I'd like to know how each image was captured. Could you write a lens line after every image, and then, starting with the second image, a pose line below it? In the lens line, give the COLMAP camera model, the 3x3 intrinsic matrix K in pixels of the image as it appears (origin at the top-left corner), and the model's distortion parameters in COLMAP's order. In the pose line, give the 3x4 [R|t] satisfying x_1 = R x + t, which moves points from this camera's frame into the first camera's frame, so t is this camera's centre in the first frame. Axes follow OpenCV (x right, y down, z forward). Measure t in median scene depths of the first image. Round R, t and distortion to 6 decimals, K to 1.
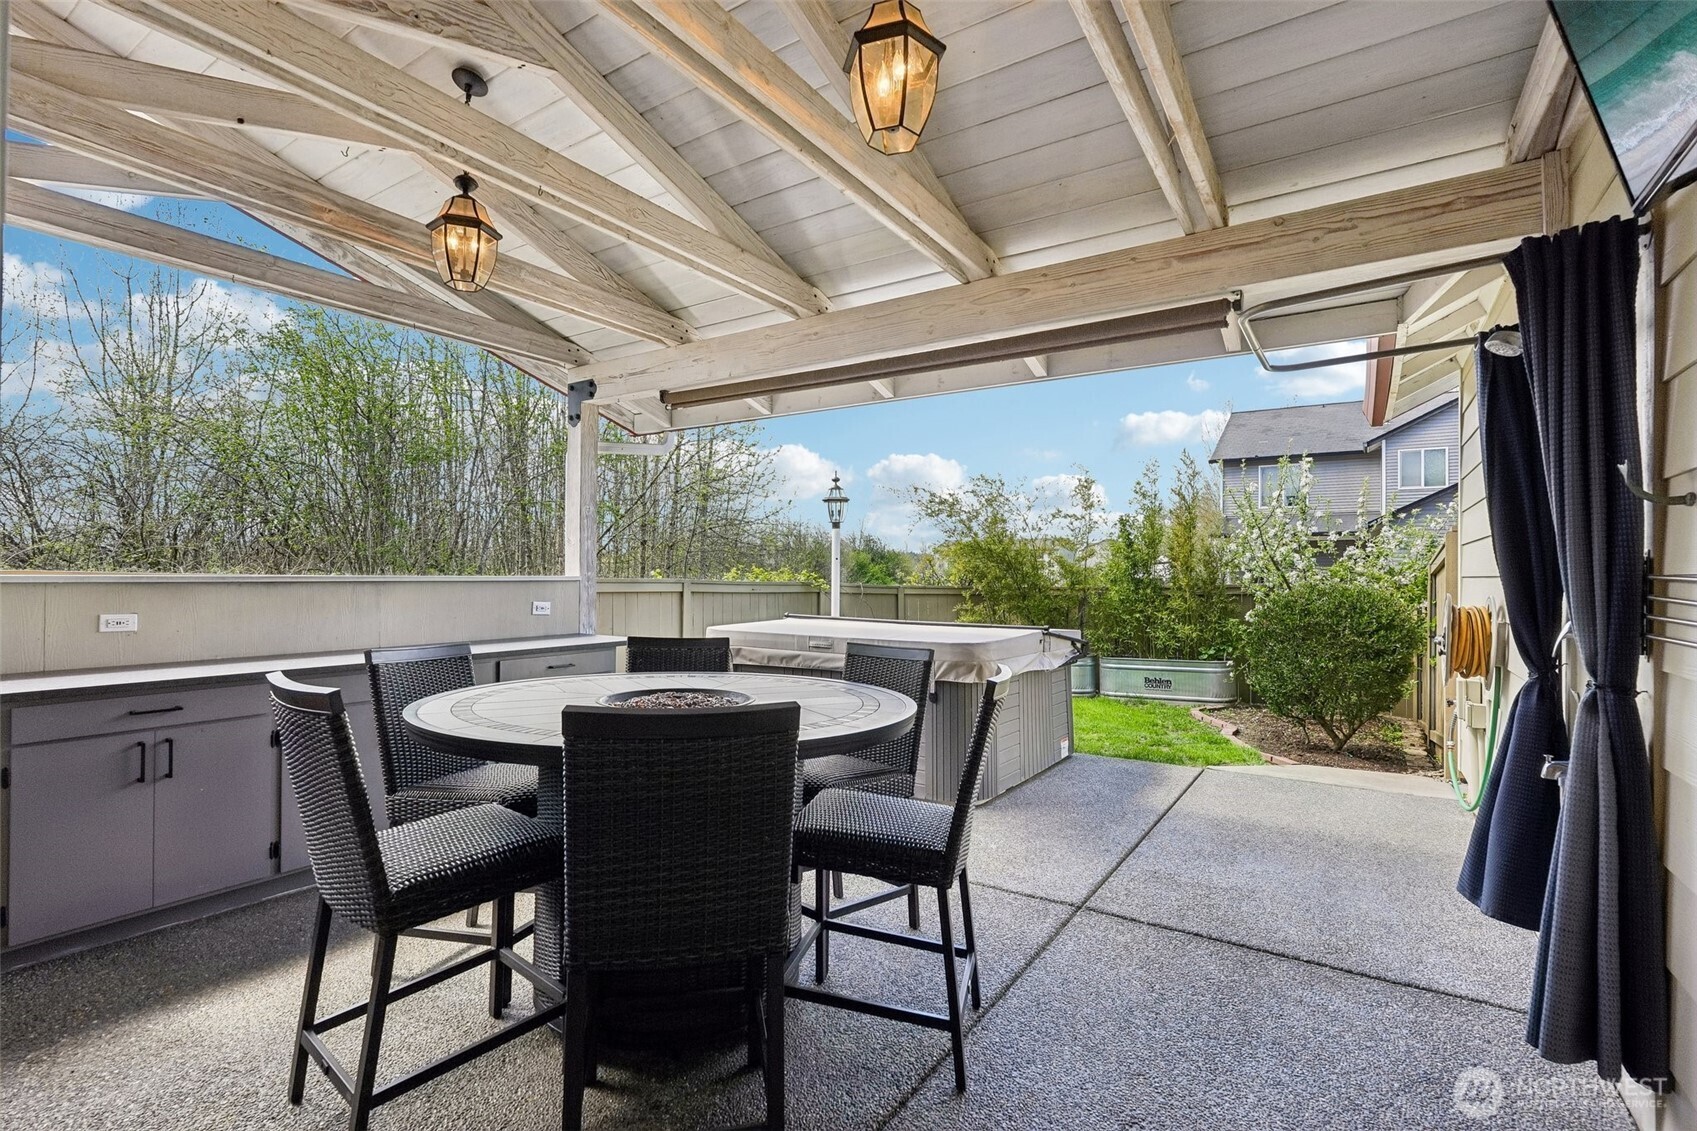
lens RADIAL K [[772.3, 0, 848.5], [0, 772.3, 565.5], [0, 0, 1]] dist [-0.019953, 0.010016]
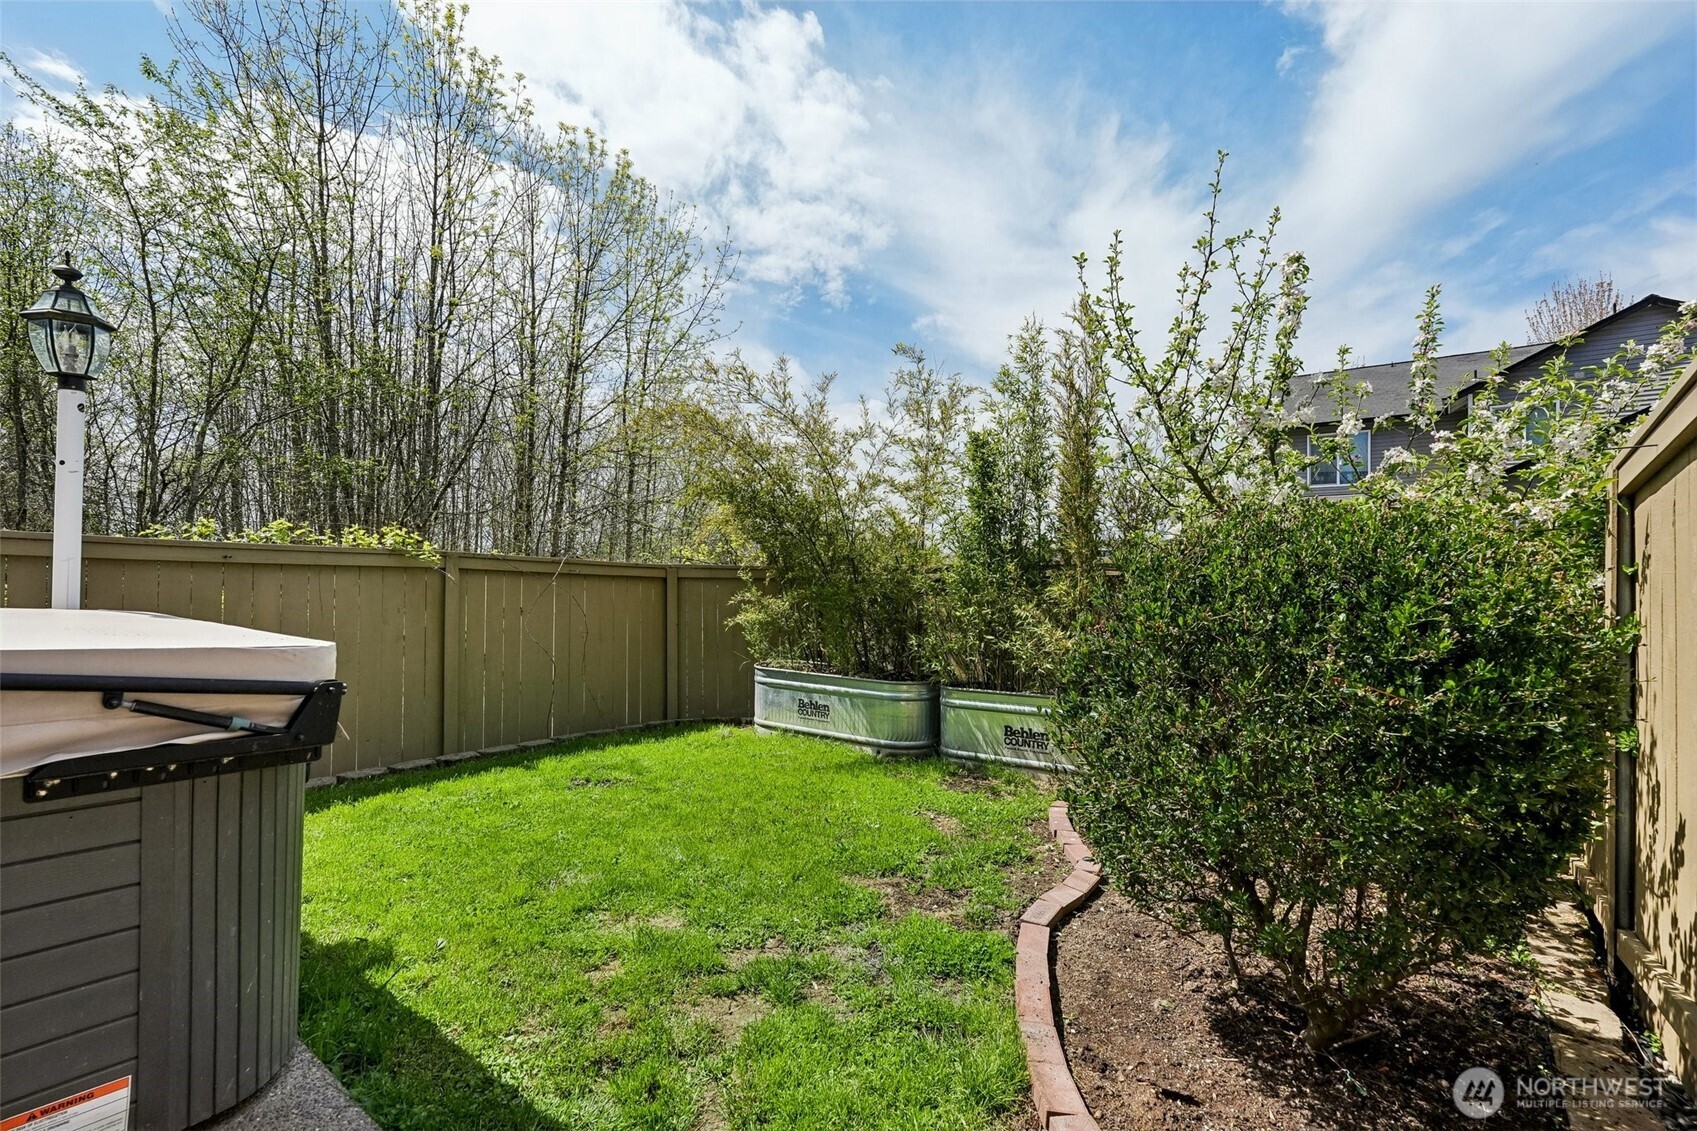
lens RADIAL K [[772.3, 0, 848.5], [0, 772.3, 565.5], [0, 0, 1]] dist [-0.019953, 0.010016]
pose [[0.997397, -0.000400, -0.072103, 0.508837], [0.000287, 0.999999, -0.001586, 0.054261], [0.072103, 0.001561, 0.997396, 0.736070]]
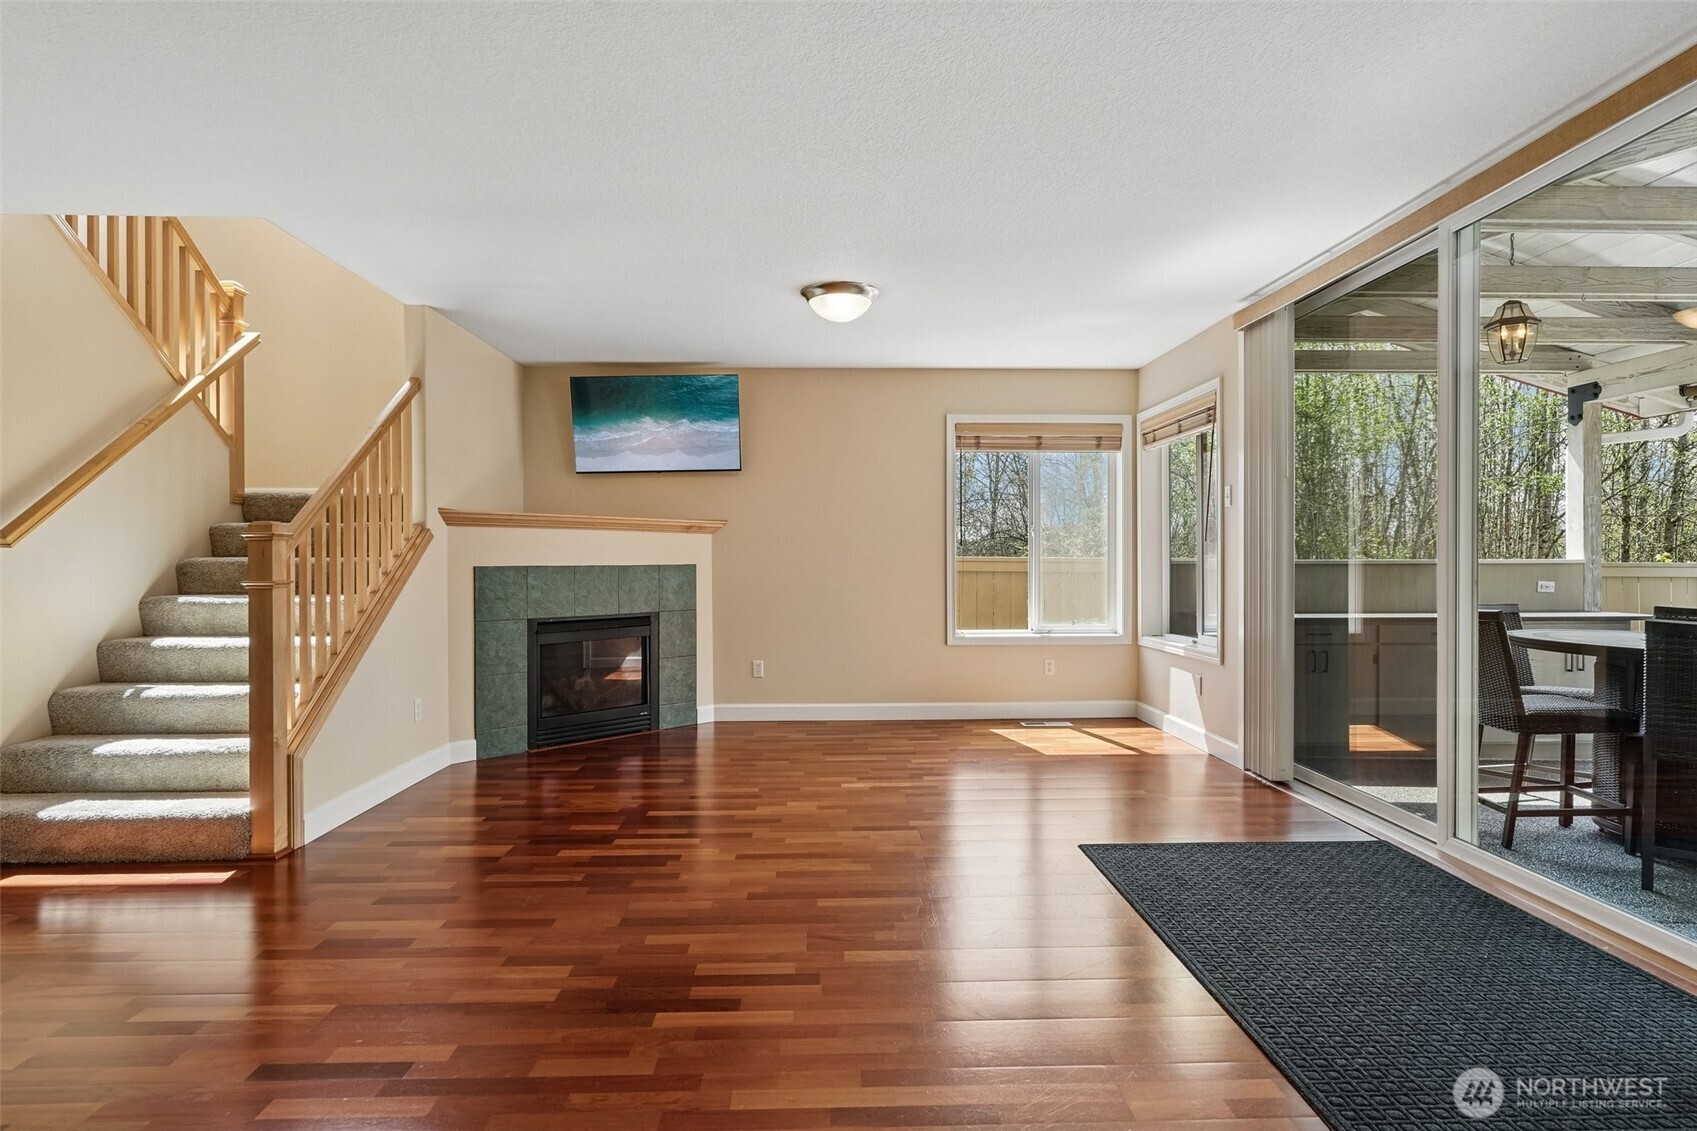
lens RADIAL K [[914.7, 0, 848.5], [0, 914.7, 565.5], [0, 0, 1]] dist [-0.001283, 0.000724]
pose [[0.577889, -0.001521, -0.816114, 0.091567], [0.014083, 0.999868, 0.008108, -0.002453], [0.815994, -0.016179, 0.577834, -0.498106]]
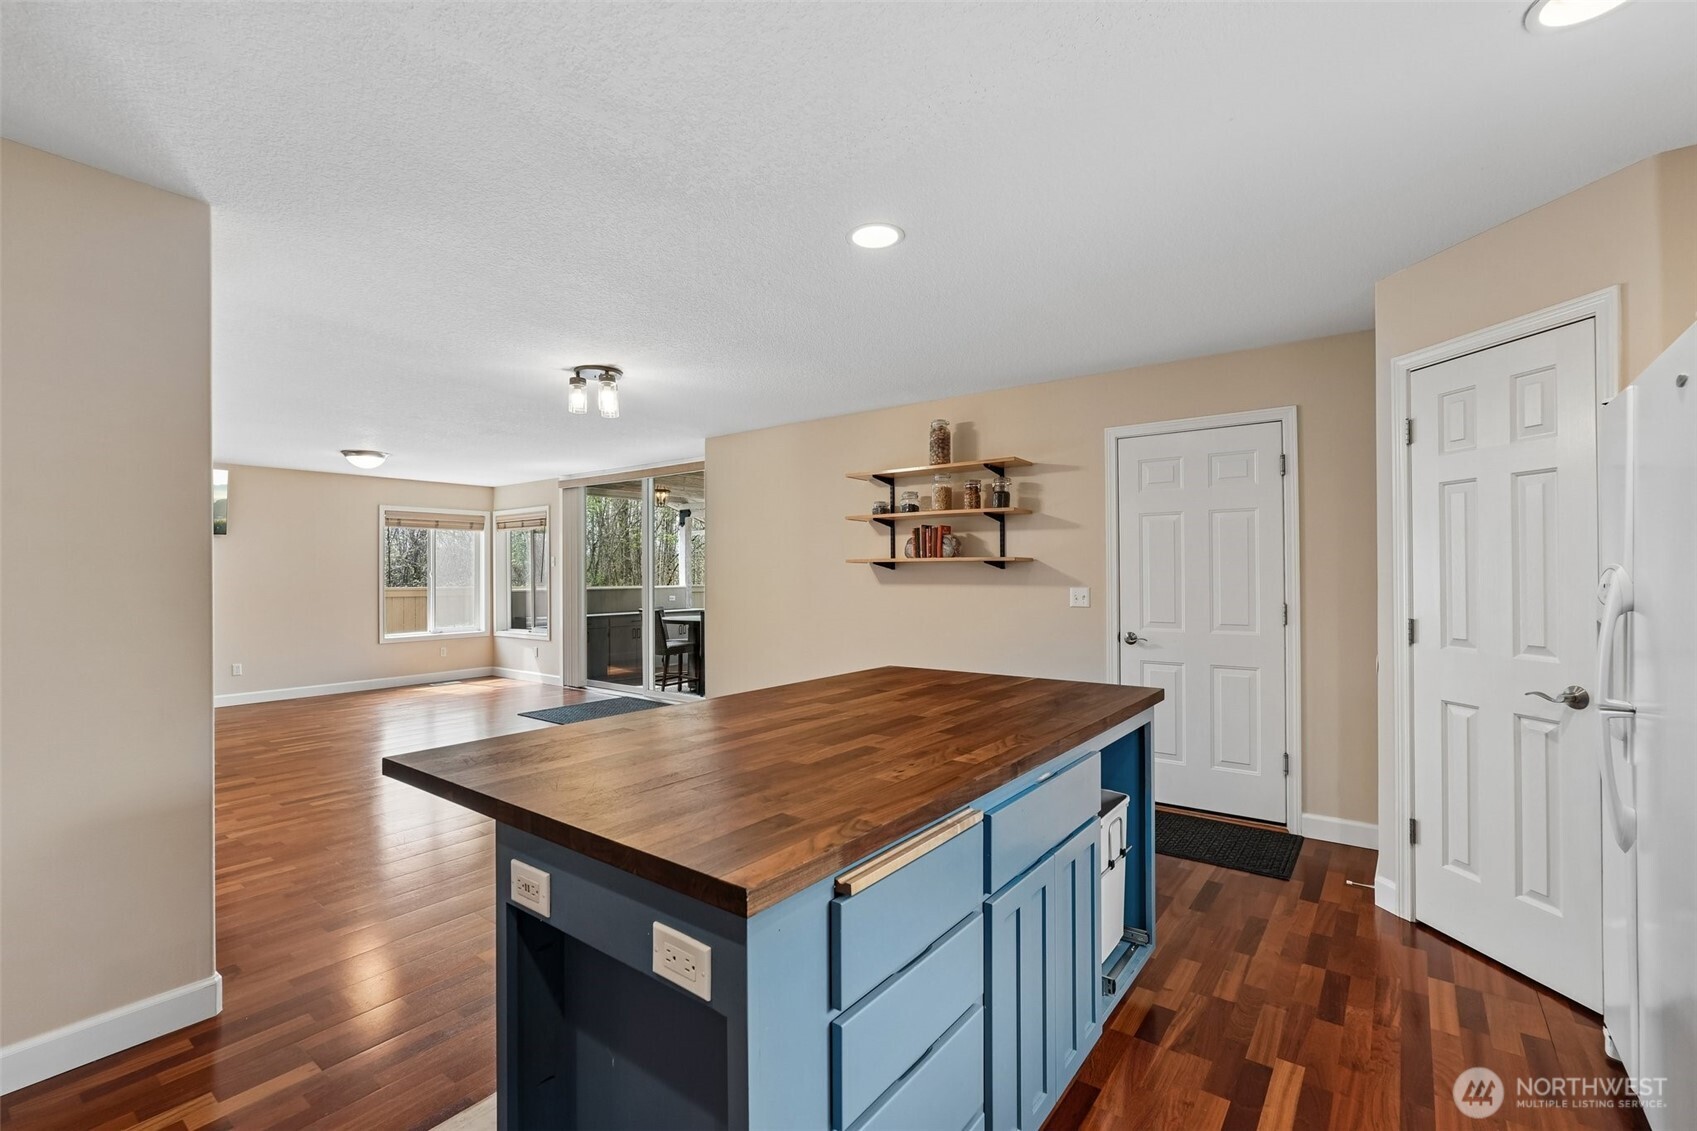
lens RADIAL K [[745.8, 0, 848.5], [0, 745.8, 565.5], [0, 0, 1]] dist [-0.017171, 0.009057]
pose [[0.997783, -0.011050, -0.065627, 0.280084], [0.011249, 0.999933, 0.002659, -0.042336], [0.065594, -0.003391, 0.997841, -1.131173]]
